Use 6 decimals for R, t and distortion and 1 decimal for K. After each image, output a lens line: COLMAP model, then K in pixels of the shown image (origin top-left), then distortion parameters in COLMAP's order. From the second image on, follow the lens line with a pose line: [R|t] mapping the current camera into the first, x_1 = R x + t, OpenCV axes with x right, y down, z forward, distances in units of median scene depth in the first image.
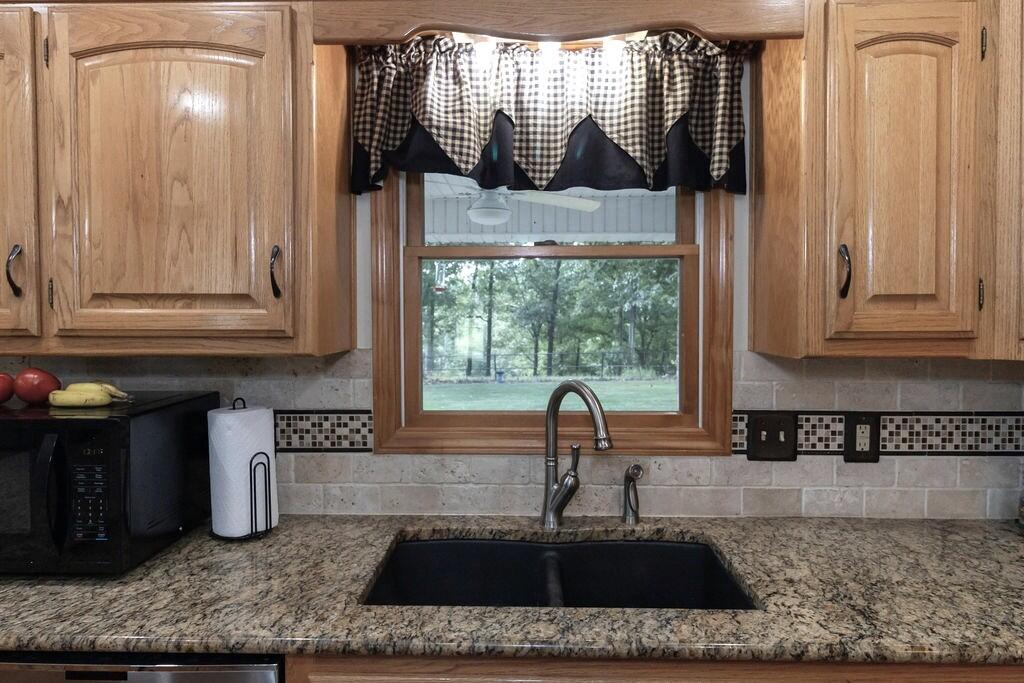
lens RADIAL K [[637.0, 0, 507.9], [0, 637.0, 326.1], [0, 0, 1]] dist [0.003036, -0.000026]
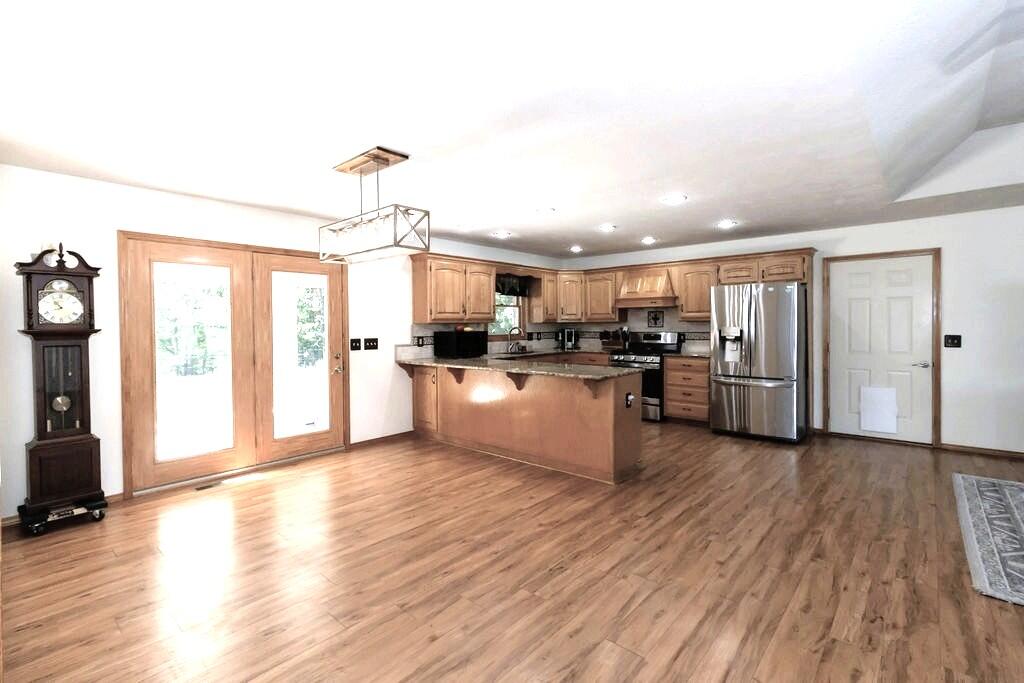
lens RADIAL K [[472.5, 0, 513.1], [0, 472.5, 333.9], [0, 0, 1]] dist [0.001568, 0.000170]
pose [[0.638995, -0.022816, 0.768872, -3.319495], [0.027165, 0.999606, 0.007087, 0.112879], [-0.768731, 0.016358, 0.639363, -1.862939]]
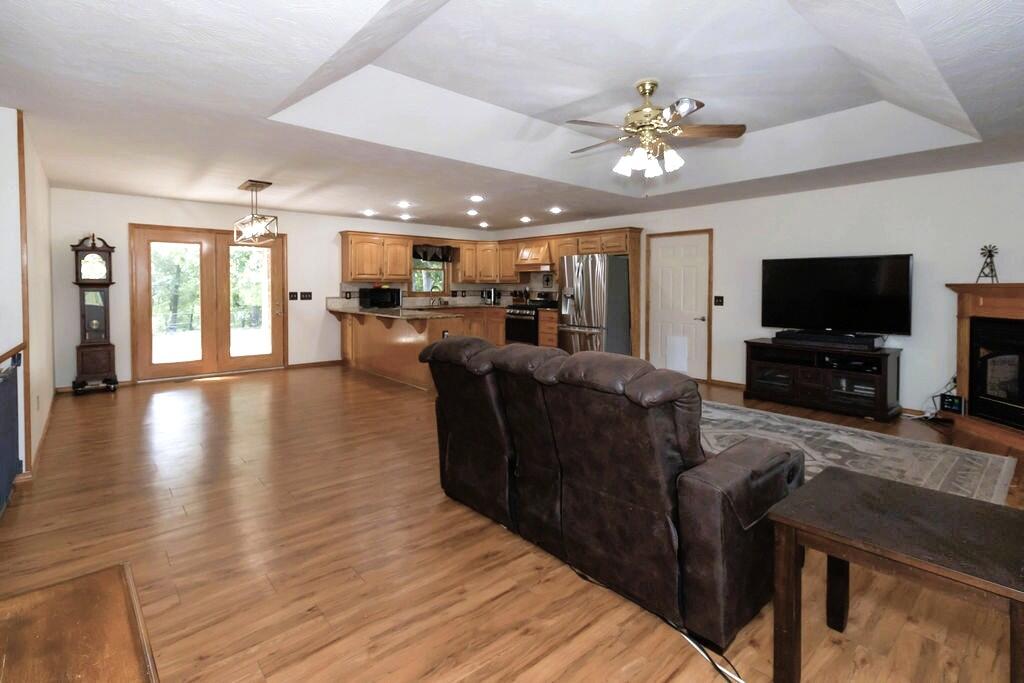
lens RADIAL K [[491.3, 0, 519.2], [0, 491.3, 300.6], [0, 0, 1]] dist [0.000766, 0.000125]
pose [[0.731807, -0.018321, 0.681266, -3.179100], [0.011438, 0.999828, 0.014601, 0.181004], [-0.681416, -0.002892, 0.731891, -4.038286]]
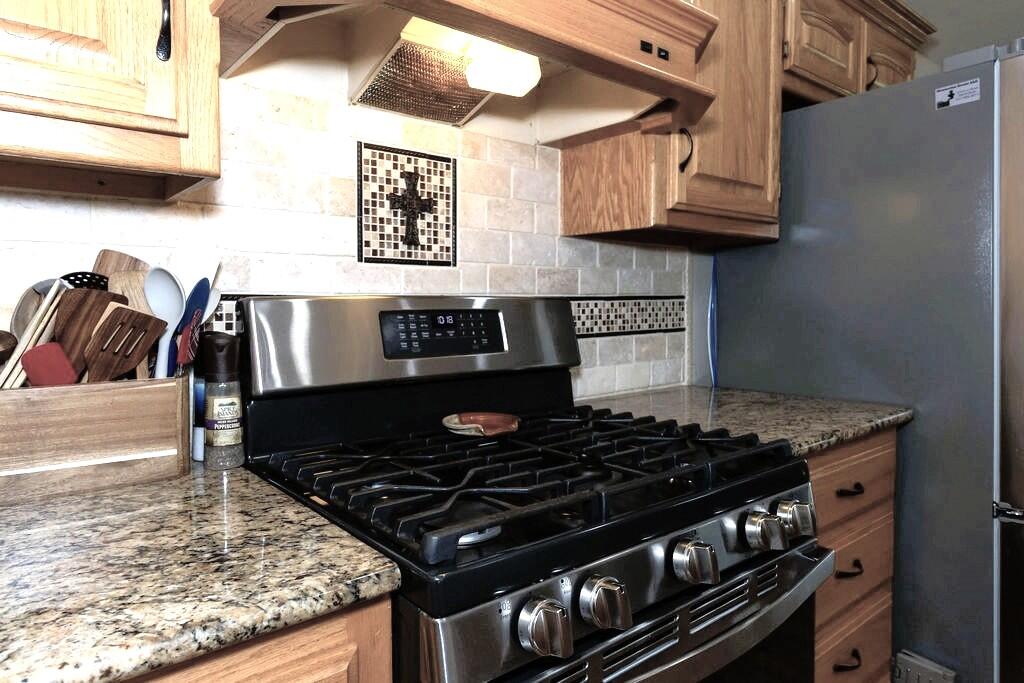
lens RADIAL K [[637.0, 0, 507.9], [0, 637.0, 326.1], [0, 0, 1]] dist [0.003036, -0.000026]
pose [[-0.660227, -0.029106, 0.750502, 0.257197], [0.020931, 0.998148, 0.057123, 0.156888], [-0.750775, 0.053423, -0.658395, 0.444145]]
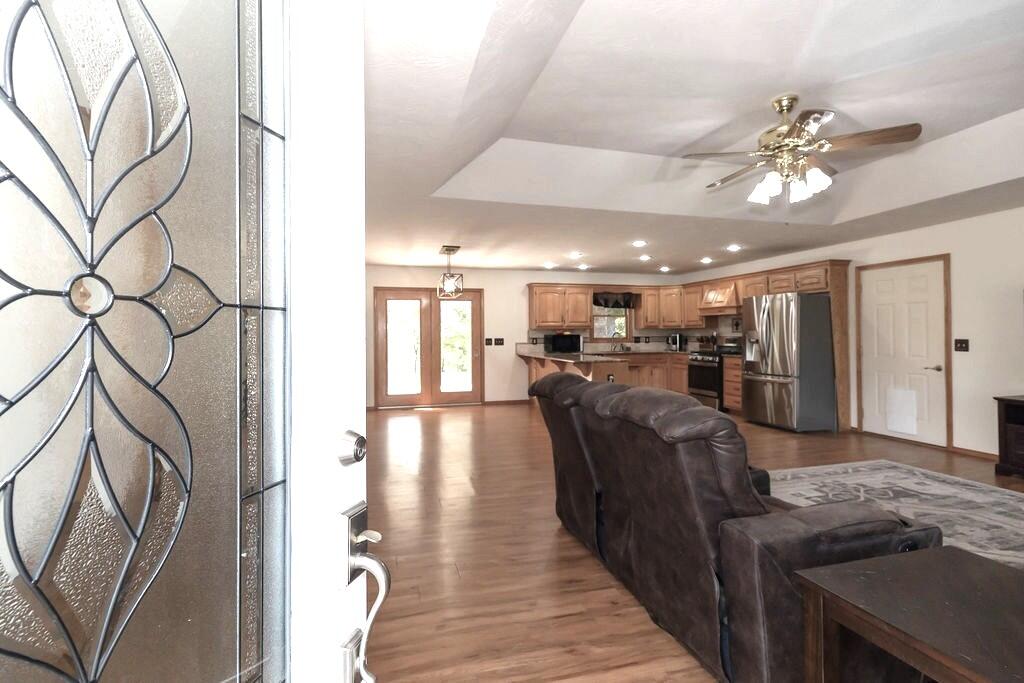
lens RADIAL K [[484.1, 0, 511.7], [0, 484.1, 334.7], [0, 0, 1]] dist [0.001815, 0.000442]
pose [[0.956689, -0.007017, 0.291027, -2.858726], [0.013816, 0.999677, -0.021313, 0.221147], [-0.290784, 0.024410, 0.956477, -4.344184]]
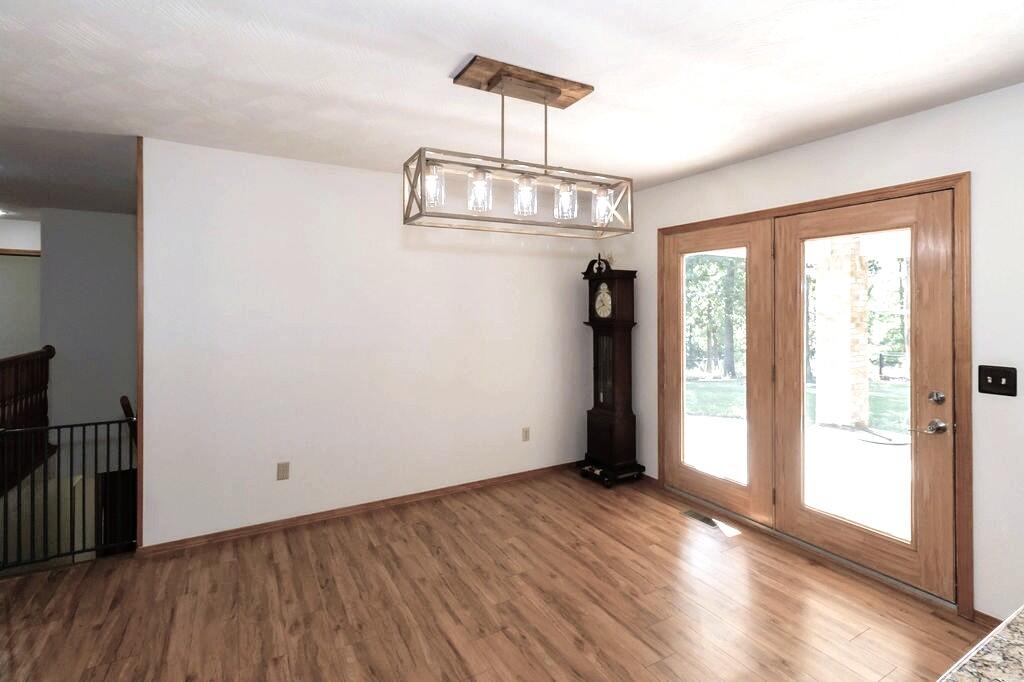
lens RADIAL K [[491.3, 0, 519.2], [0, 491.3, 300.1], [0, 0, 1]] dist [0.000766, 0.000125]
pose [[0.518782, -0.010194, -0.854846, -0.979281], [-0.012934, 0.999721, -0.019771, -0.005362], [0.854809, 0.021314, 0.518506, -0.819680]]
